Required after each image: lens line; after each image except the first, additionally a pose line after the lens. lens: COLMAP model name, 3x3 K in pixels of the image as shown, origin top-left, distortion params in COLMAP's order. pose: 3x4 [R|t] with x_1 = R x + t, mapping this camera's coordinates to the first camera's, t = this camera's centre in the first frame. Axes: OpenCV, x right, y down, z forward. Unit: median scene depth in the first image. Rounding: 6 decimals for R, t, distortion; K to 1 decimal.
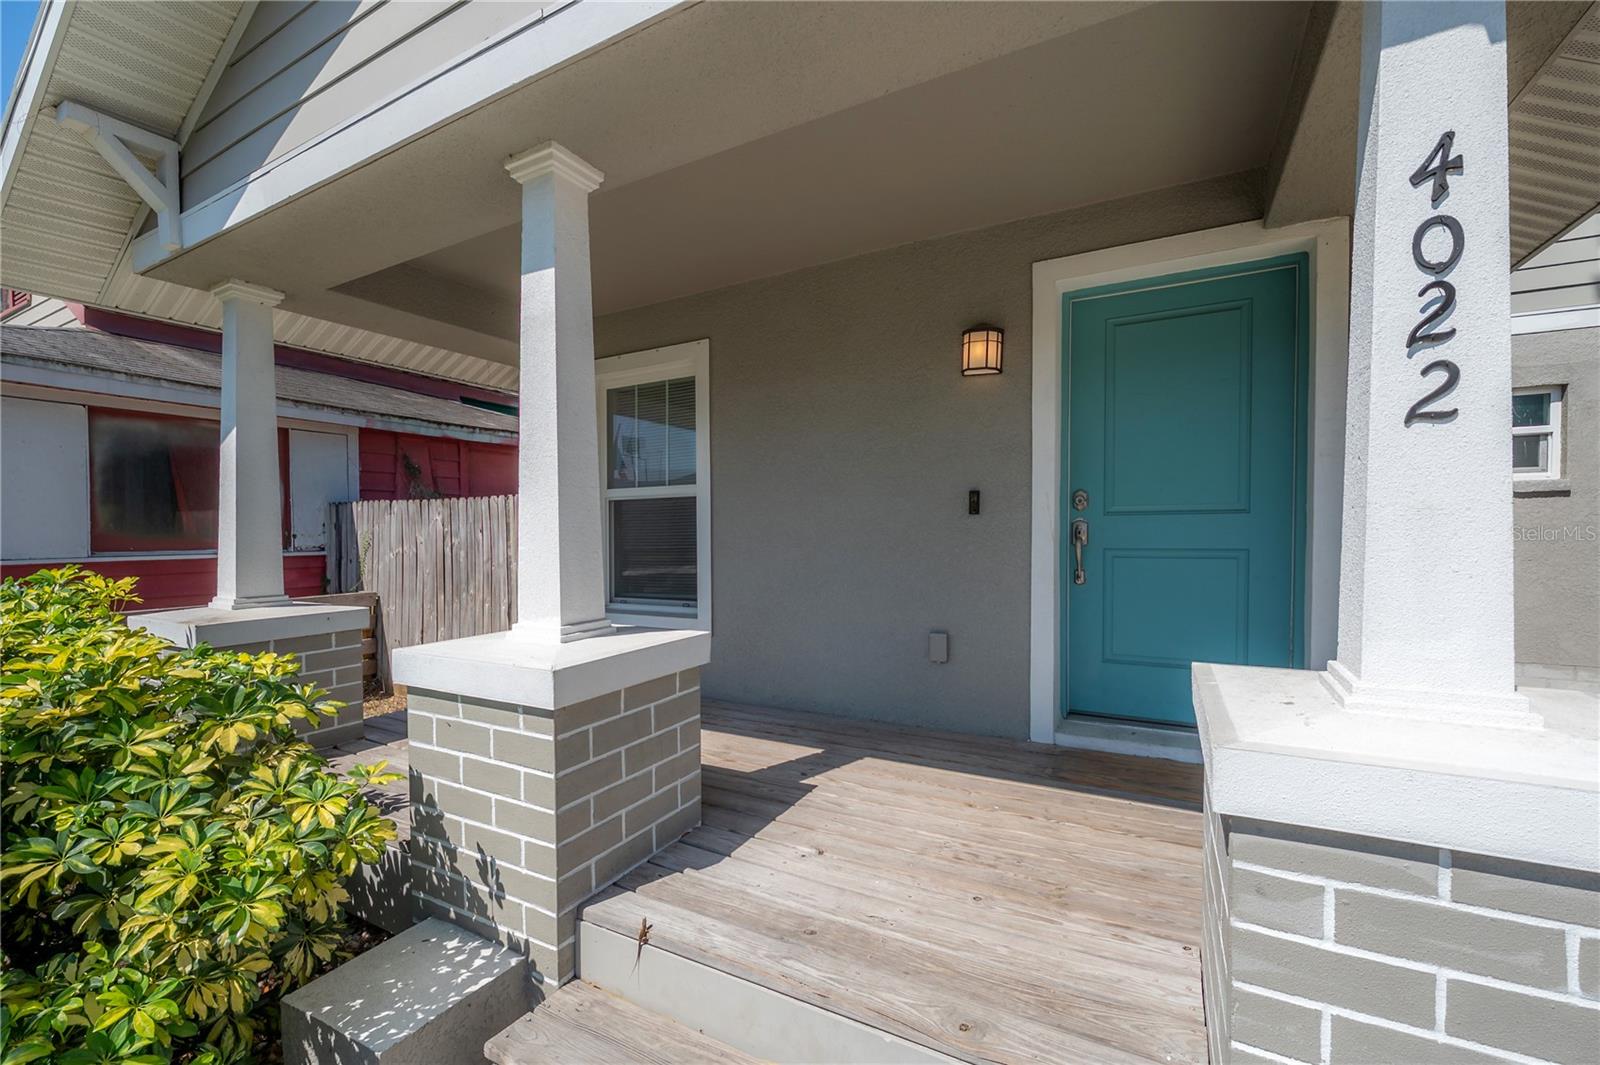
lens RADIAL K [[659.1, 0, 791.8], [0, 659.1, 539.5], [0, 0, 1]] dist [-0.008309, 0.000325]
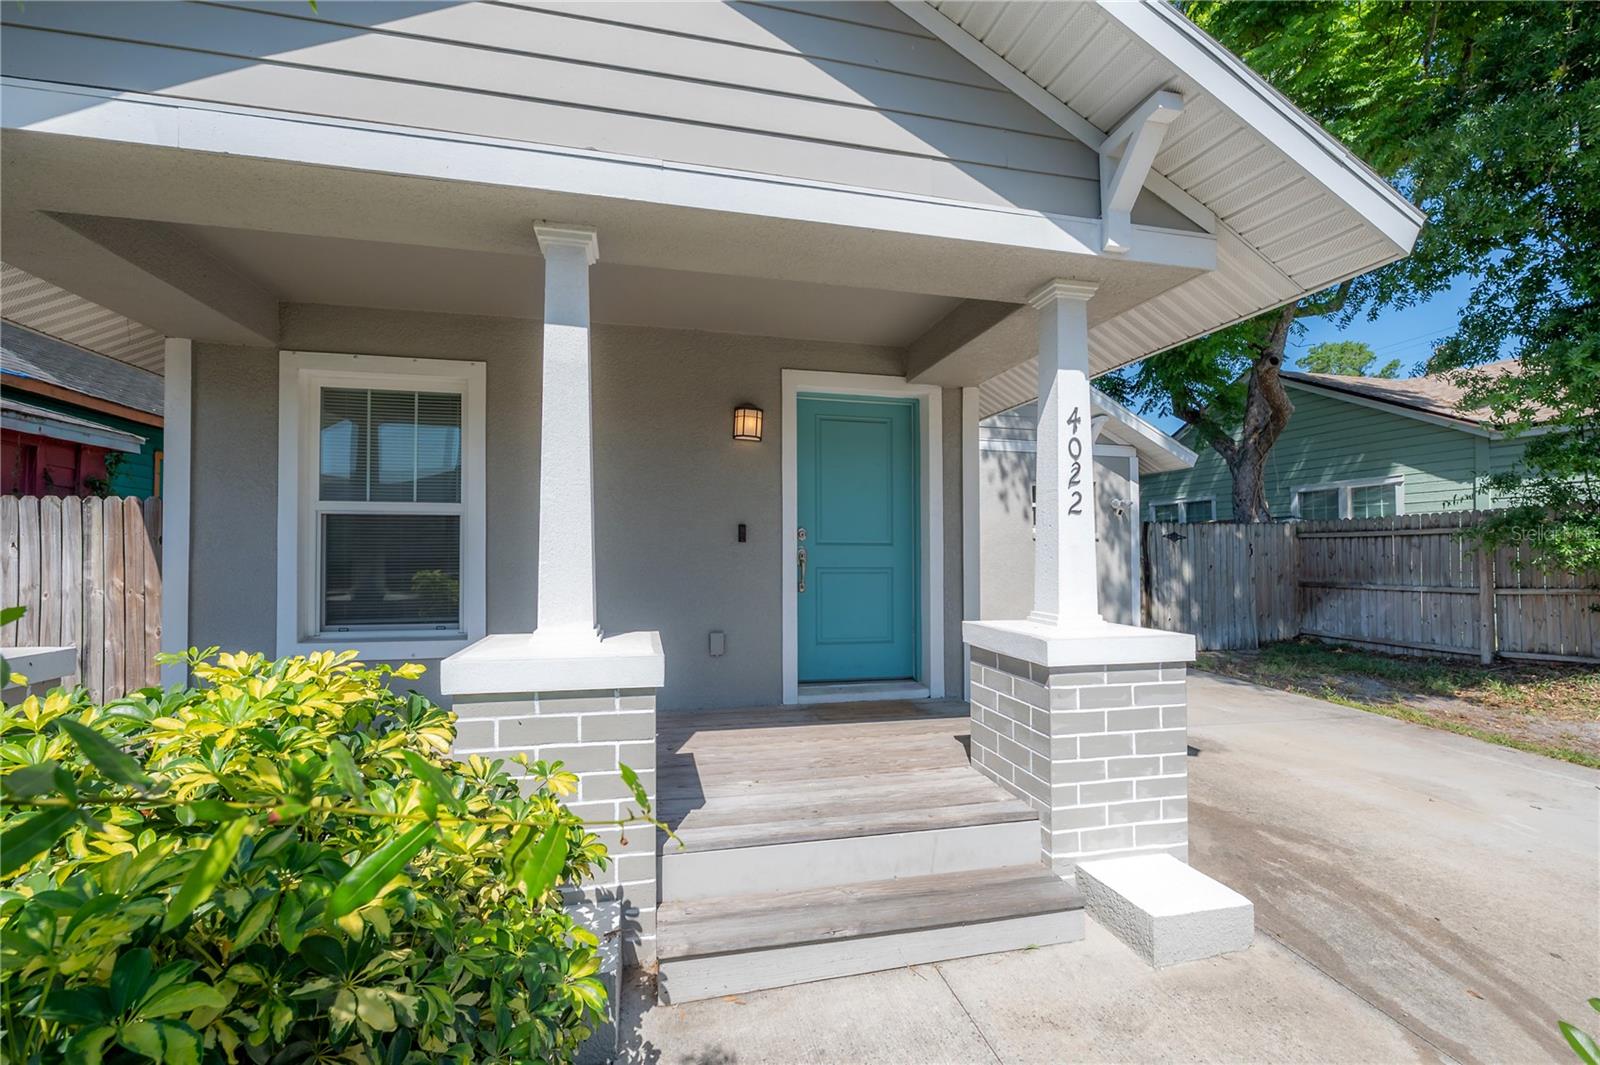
lens RADIAL K [[643.1, 0, 803.8], [0, 643.1, 523.7], [0, 0, 1]] dist [-0.001934, 0.000052]
pose [[0.753950, 0.044901, 0.655395, -0.897231], [-0.002612, 0.997858, -0.065359, 0.018835], [-0.656926, 0.047565, 0.752453, -0.136893]]
